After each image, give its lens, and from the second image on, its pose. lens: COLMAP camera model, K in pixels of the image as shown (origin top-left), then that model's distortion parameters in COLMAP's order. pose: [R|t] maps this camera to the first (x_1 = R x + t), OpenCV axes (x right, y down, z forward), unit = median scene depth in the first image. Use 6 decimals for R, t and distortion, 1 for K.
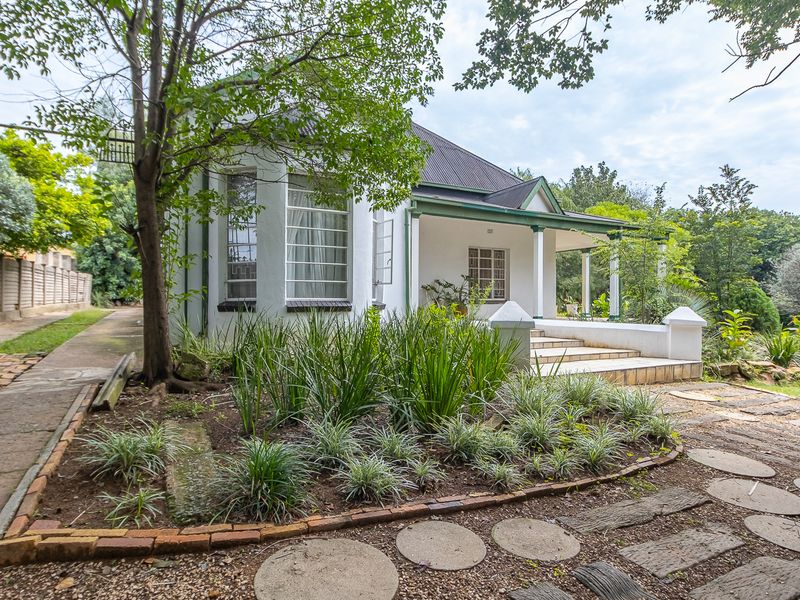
lens RADIAL K [[458.7, 0, 400.4], [0, 458.7, 292.7], [0, 0, 1]] dist [-0.030482, -0.001720]
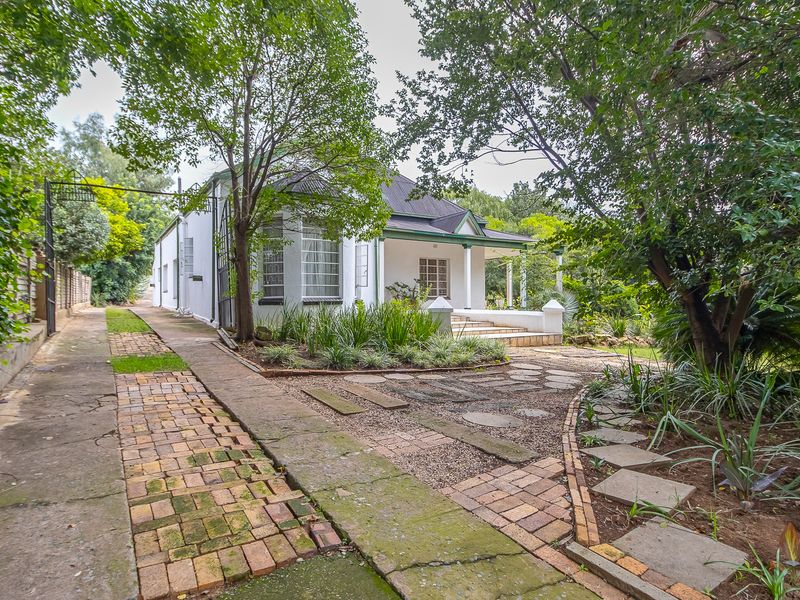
lens RADIAL K [[458.7, 0, 403.0], [0, 458.7, 298.2], [0, 0, 1]] dist [-0.030482, -0.001720]
pose [[0.995455, -0.008713, 0.094832, -0.041088], [0.007197, 0.999841, 0.016315, -0.003741], [-0.094959, -0.015558, 0.995360, -0.478657]]
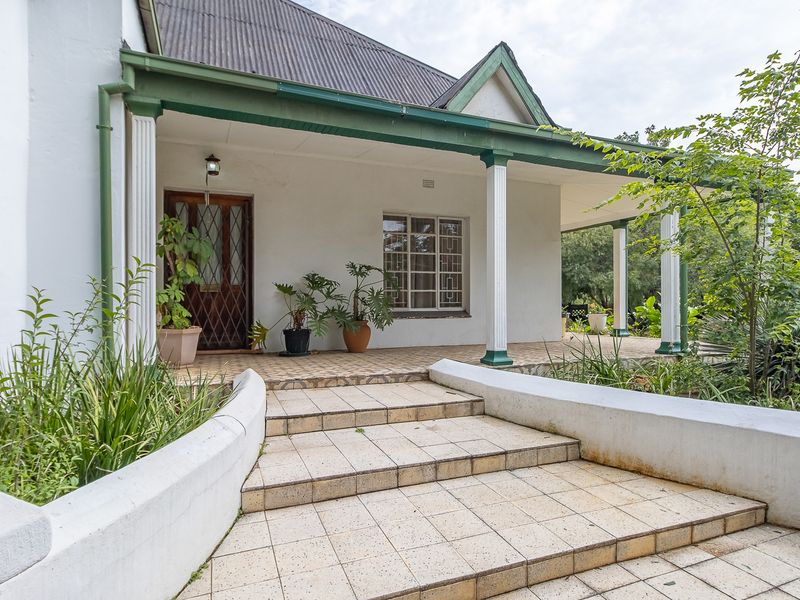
lens RADIAL K [[458.7, 0, 402.7], [0, 458.7, 291.8], [0, 0, 1]] dist [-0.030482, -0.001720]
pose [[0.995882, -0.005256, -0.090510, 0.295667], [0.005018, 0.999983, -0.002854, -0.006849], [0.090524, 0.002388, 0.995891, 0.634432]]
